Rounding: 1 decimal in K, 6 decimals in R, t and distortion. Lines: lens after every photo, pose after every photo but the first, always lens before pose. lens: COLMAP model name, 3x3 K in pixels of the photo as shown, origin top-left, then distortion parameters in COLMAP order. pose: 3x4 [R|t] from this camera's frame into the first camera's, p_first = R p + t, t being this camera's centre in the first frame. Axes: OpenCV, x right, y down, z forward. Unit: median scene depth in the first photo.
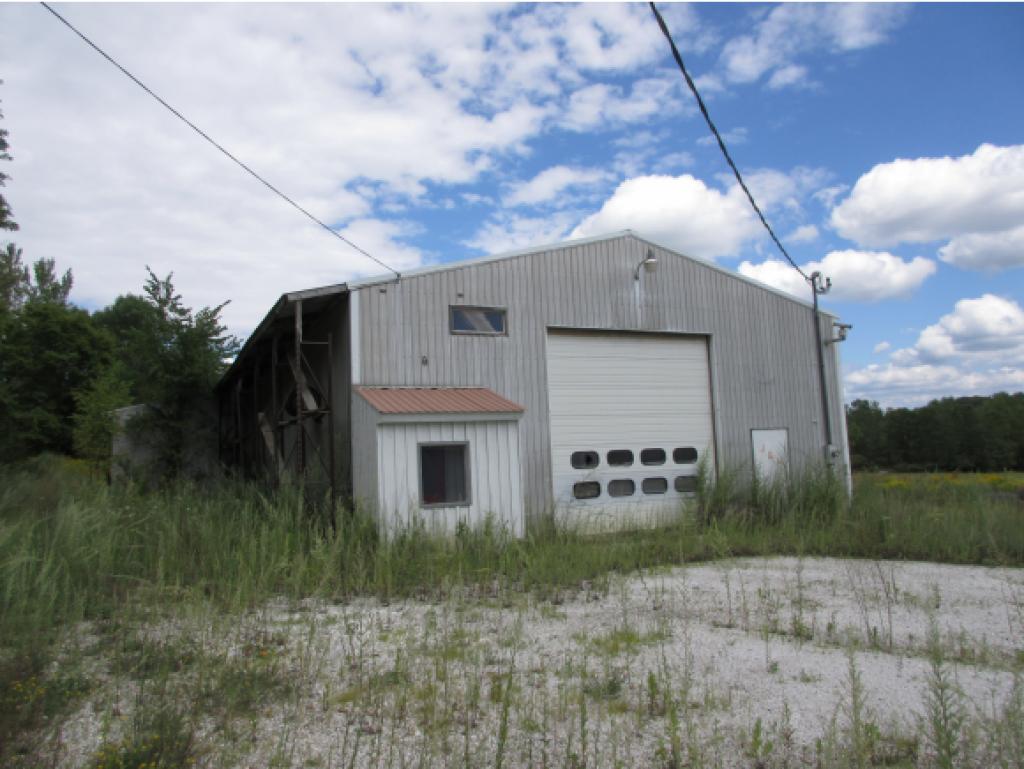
lens RADIAL K [[758.8, 0, 512.0], [0, 758.8, 384.5], [0, 0, 1]] dist [0.004049, 0.003592]
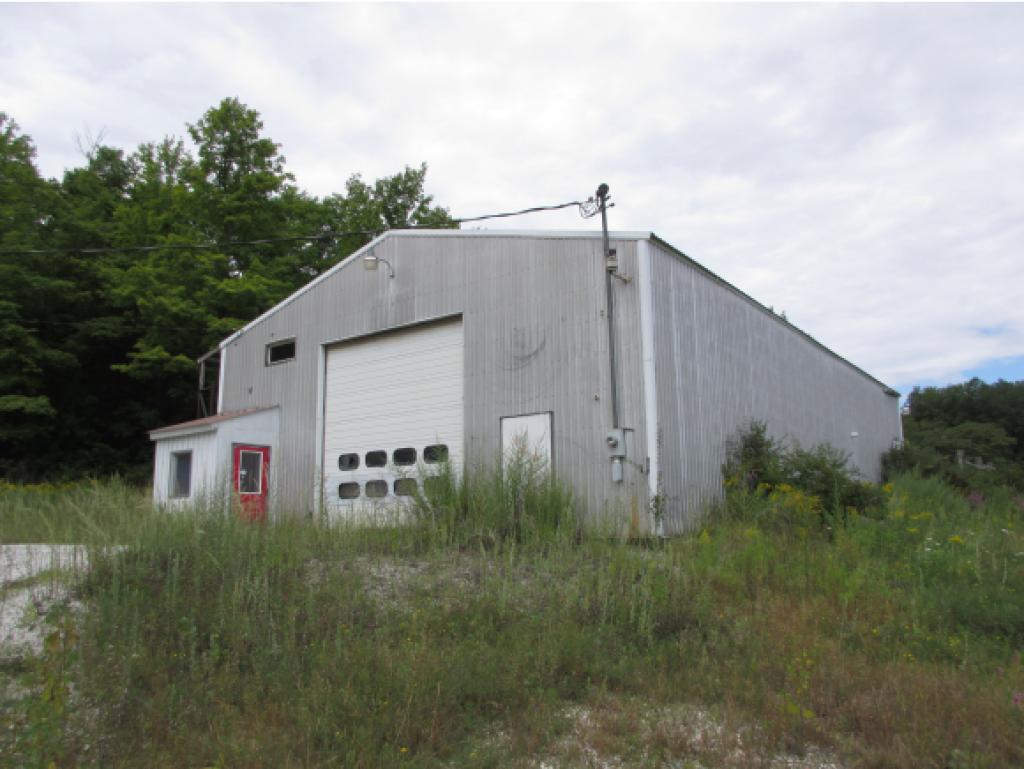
lens RADIAL K [[758.8, 0, 512.0], [0, 758.8, 384.5], [0, 0, 1]] dist [0.004049, 0.003592]
pose [[0.428902, -0.124410, -0.894743, 1.126570], [0.084067, 0.991670, -0.097589, 0.112032], [0.899431, -0.033362, 0.435788, 0.729262]]
